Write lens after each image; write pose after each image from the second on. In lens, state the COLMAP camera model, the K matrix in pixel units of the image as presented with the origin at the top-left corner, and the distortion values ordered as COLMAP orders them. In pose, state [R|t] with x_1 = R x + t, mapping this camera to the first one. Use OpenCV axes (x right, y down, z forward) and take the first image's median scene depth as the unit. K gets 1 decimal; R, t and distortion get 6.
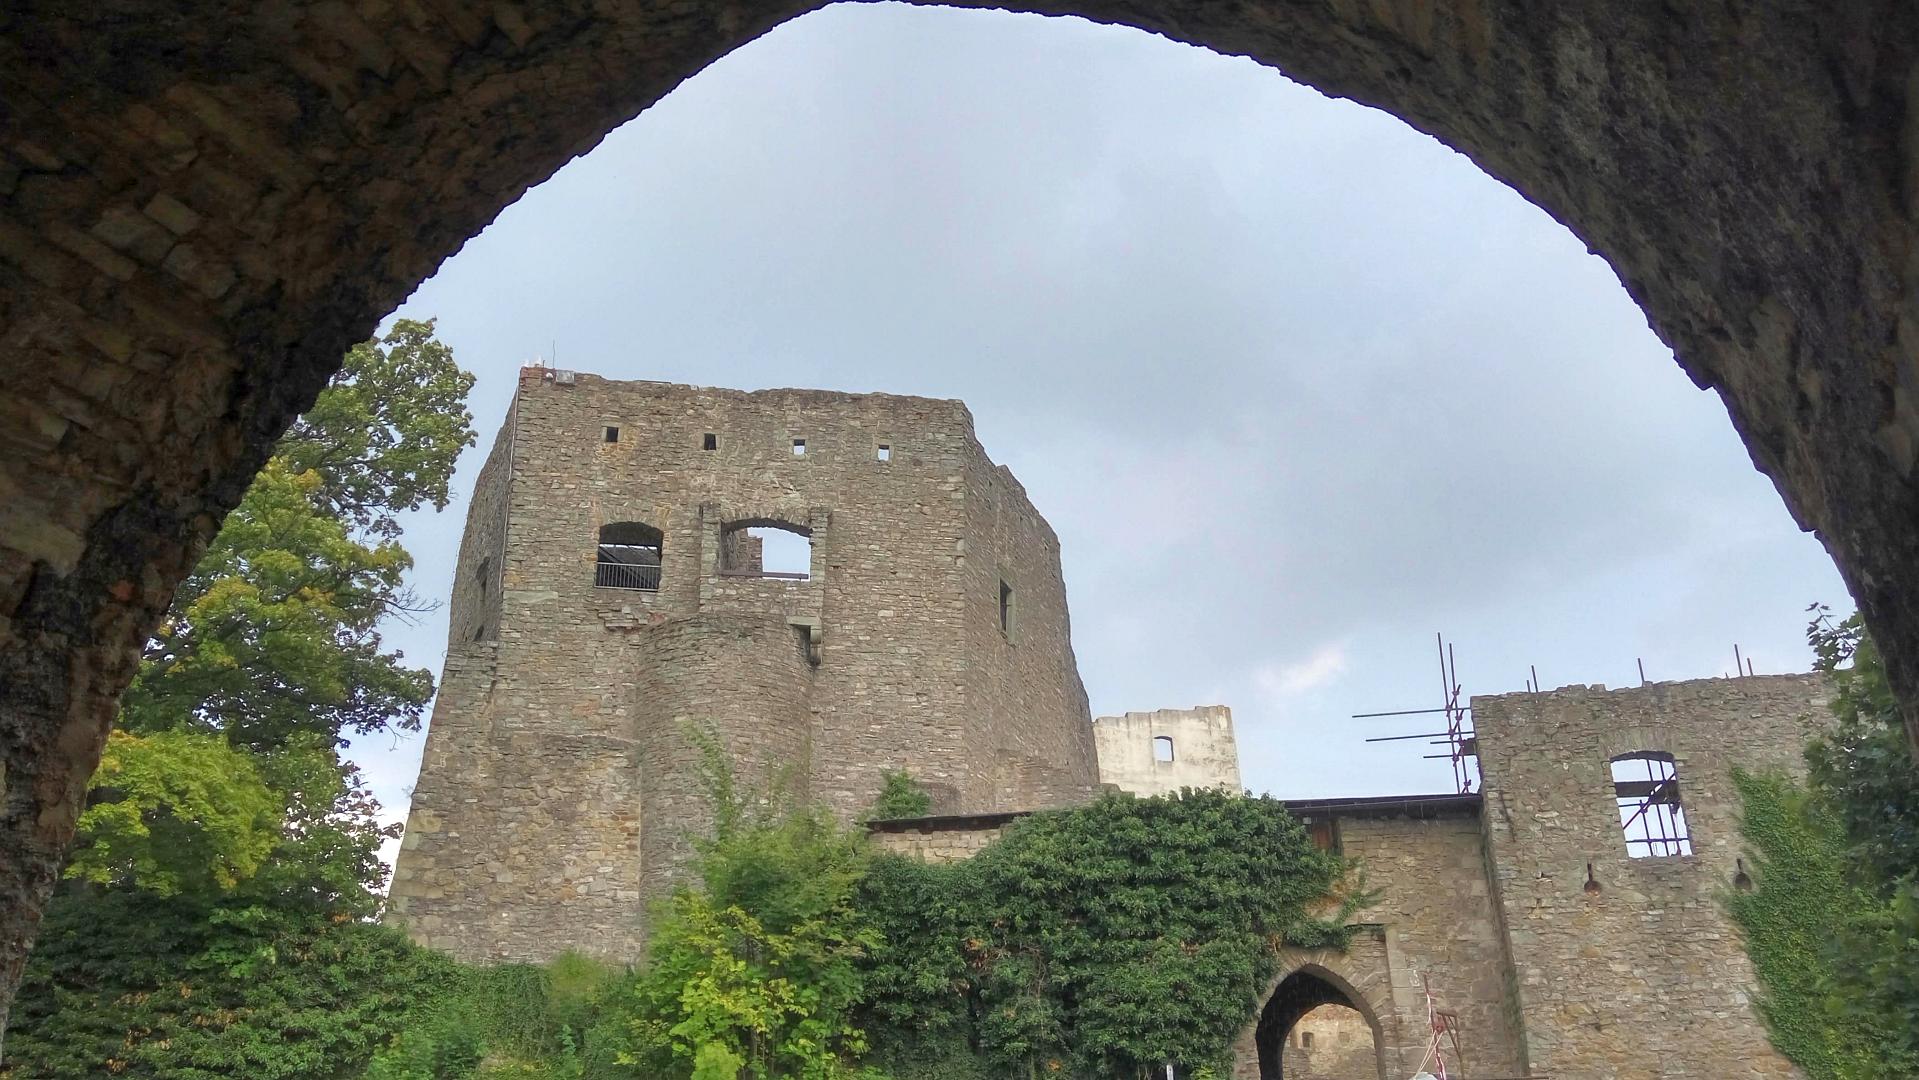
lens RADIAL K [[1529.4, 0, 959.5], [0, 1529.4, 540.0], [0, 0, 1]] dist [0.106694, -0.145150]
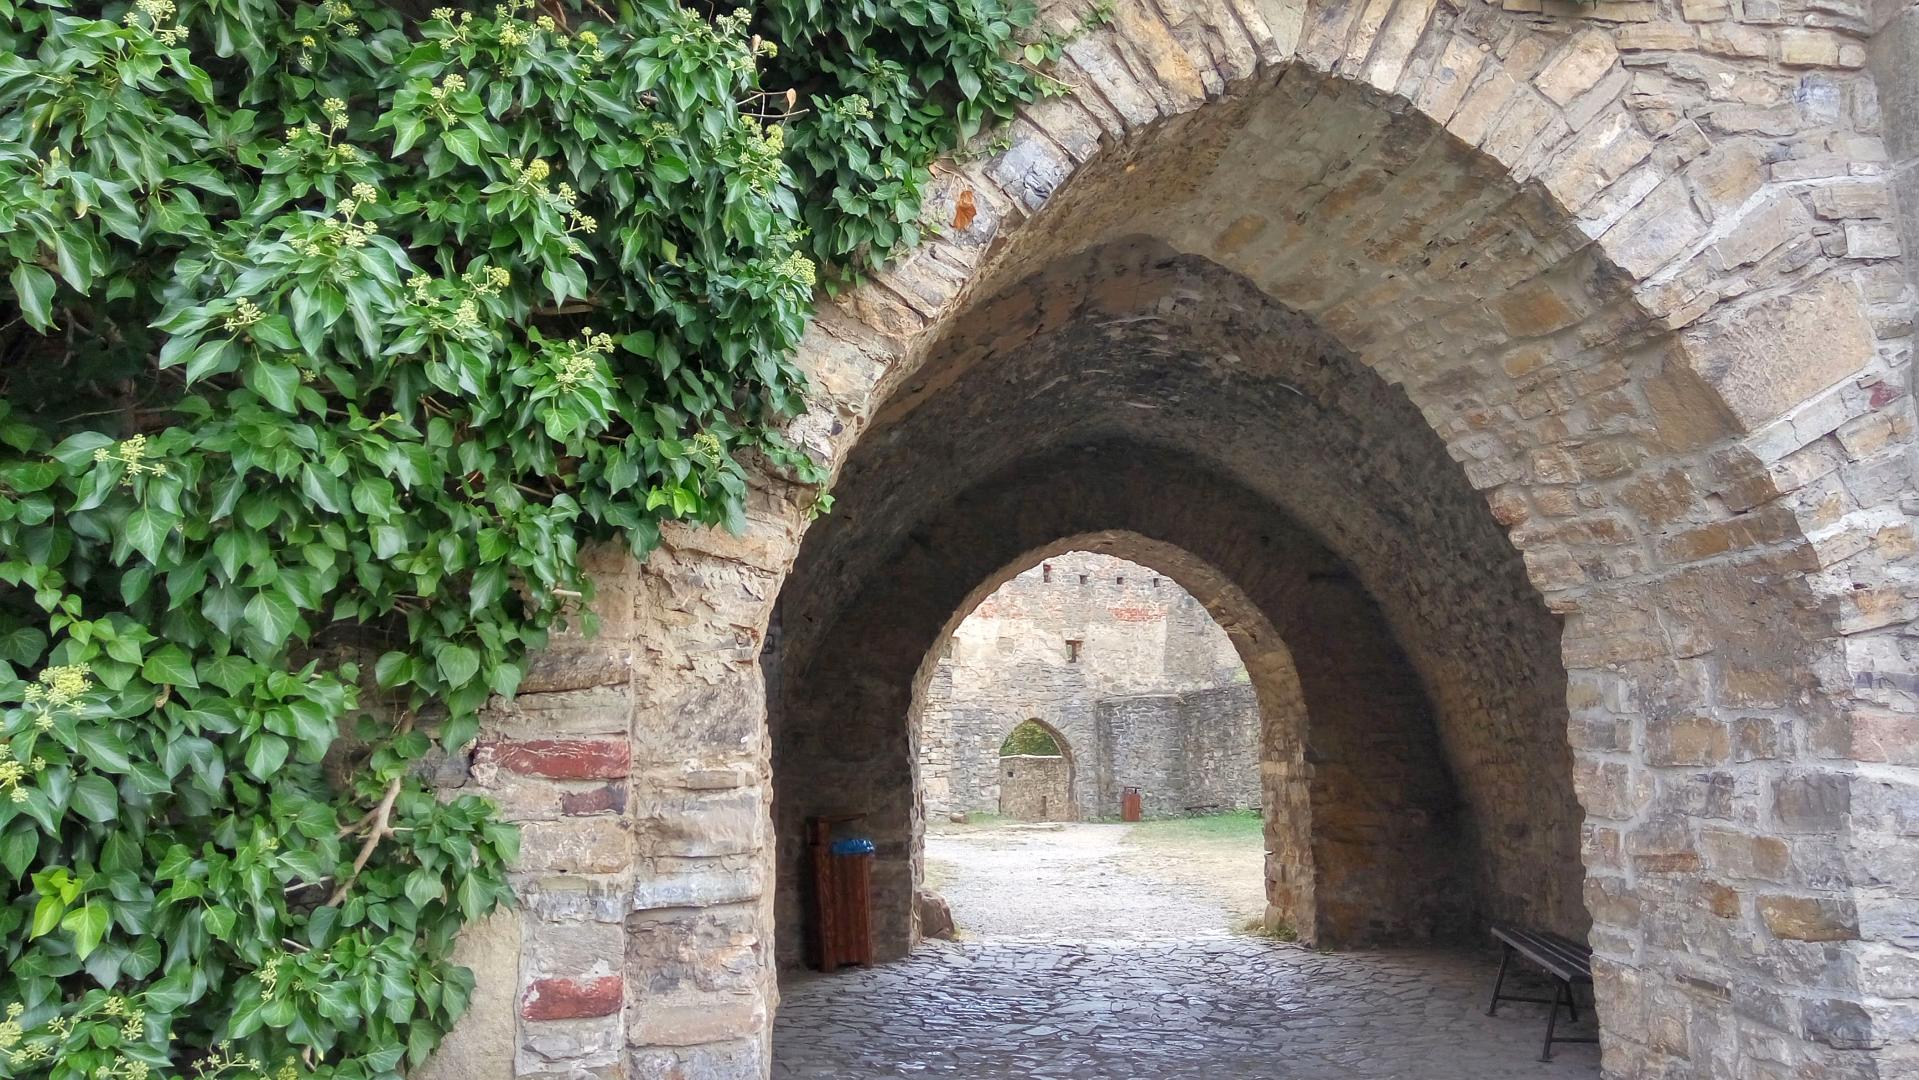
lens RADIAL K [[1529.4, 0, 959.5], [0, 1529.4, 540.0], [0, 0, 1]] dist [0.106694, -0.145150]
pose [[0.972163, 0.048505, 0.229230, 0.178171], [-0.103331, 0.966814, 0.233651, 0.284292], [-0.210290, -0.250834, 0.944913, 0.890194]]
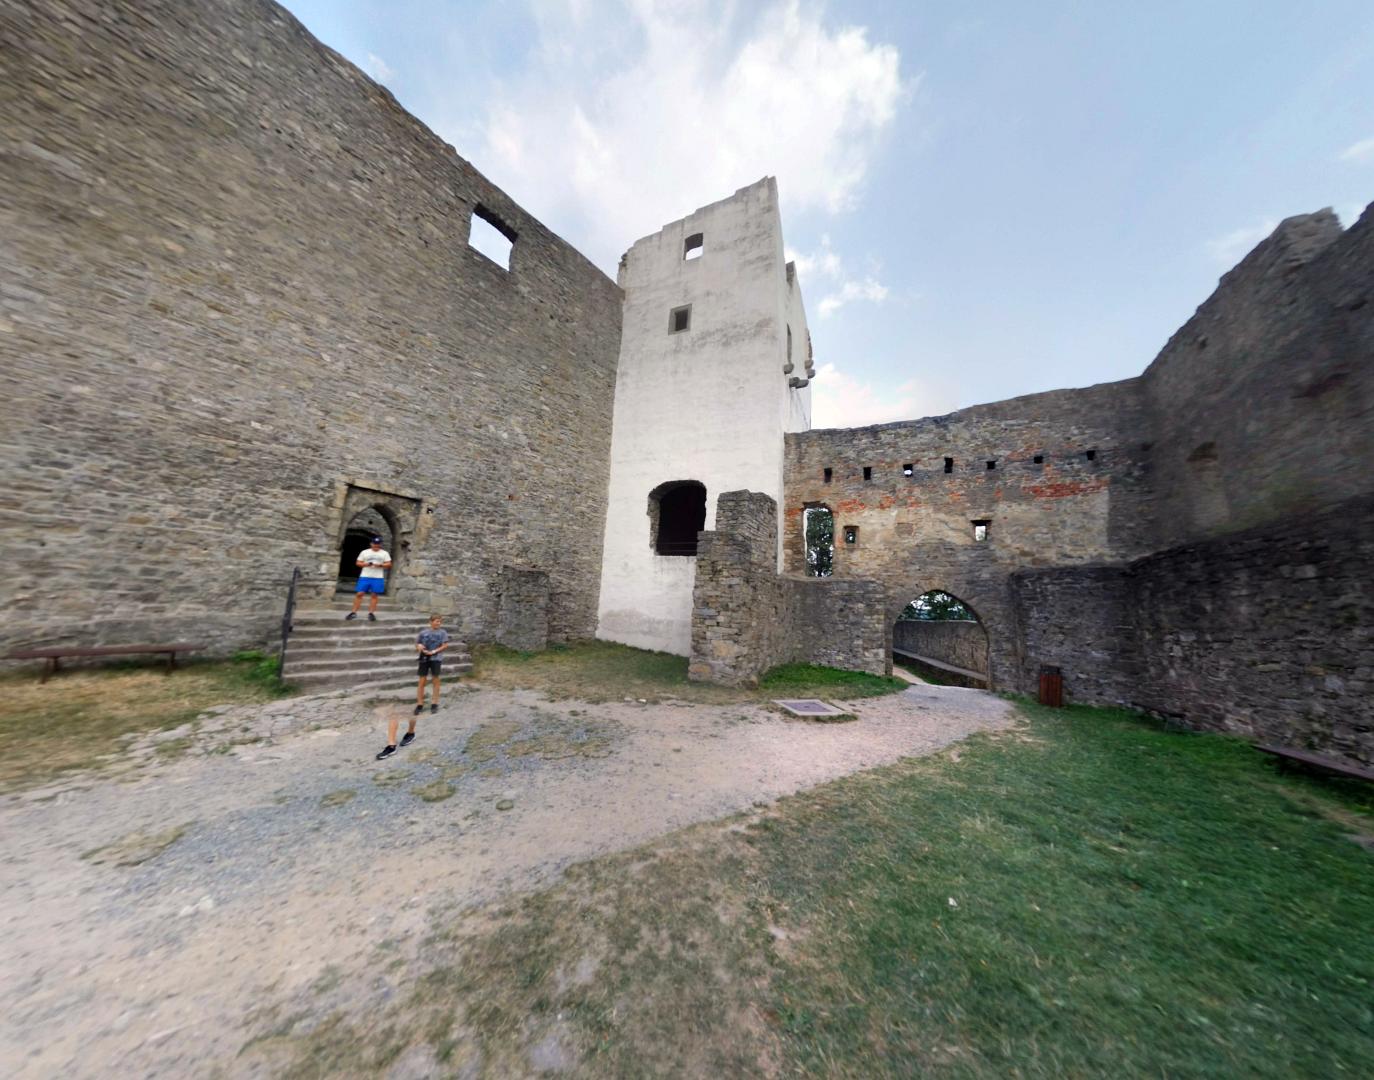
lens RADIAL K [[402.0, 0, 687.0], [0, 402.0, 540.0], [0, 0, 1]] dist [0.000228, -0.000021]
pose [[0.830750, -0.037905, -0.555354, 0.557730], [0.161459, 0.971197, 0.175237, 0.571454], [0.532716, -0.235245, 0.812942, 1.630481]]
